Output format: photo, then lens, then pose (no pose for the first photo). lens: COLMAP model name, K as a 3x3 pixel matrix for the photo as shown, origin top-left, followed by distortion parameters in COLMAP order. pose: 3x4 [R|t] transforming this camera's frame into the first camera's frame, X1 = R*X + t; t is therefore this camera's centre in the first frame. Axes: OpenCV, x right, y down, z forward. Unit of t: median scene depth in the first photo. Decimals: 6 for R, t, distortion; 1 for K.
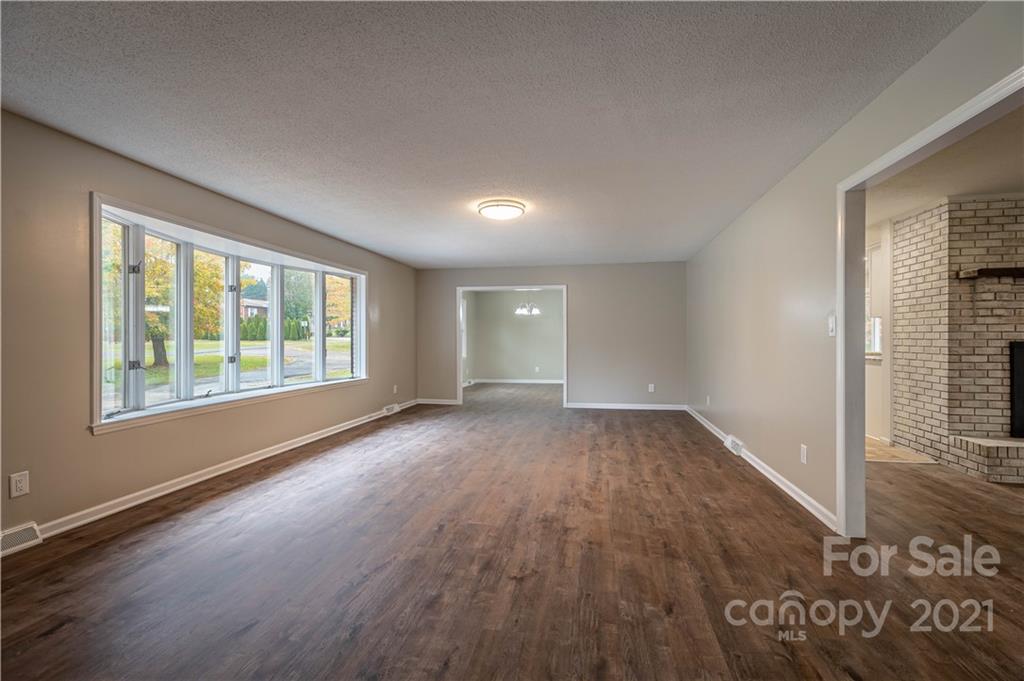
lens RADIAL K [[460.5, 0, 512.0], [0, 460.5, 340.5], [0, 0, 1]] dist [0.015350, 0.000265]
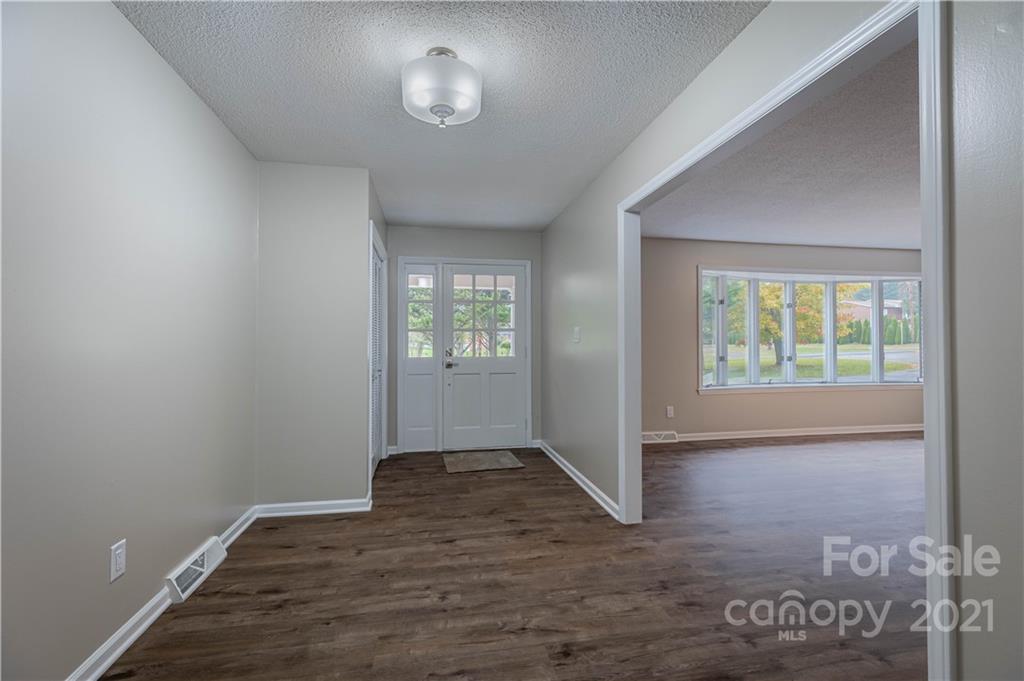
lens RADIAL K [[460.5, 0, 512.0], [0, 460.5, 340.5], [0, 0, 1]] dist [0.015350, 0.000265]
pose [[0.364971, -0.006603, -0.930996, 0.350945], [-0.001379, 0.999970, -0.007633, 0.000655], [0.931018, 0.004070, 0.364951, -0.235890]]
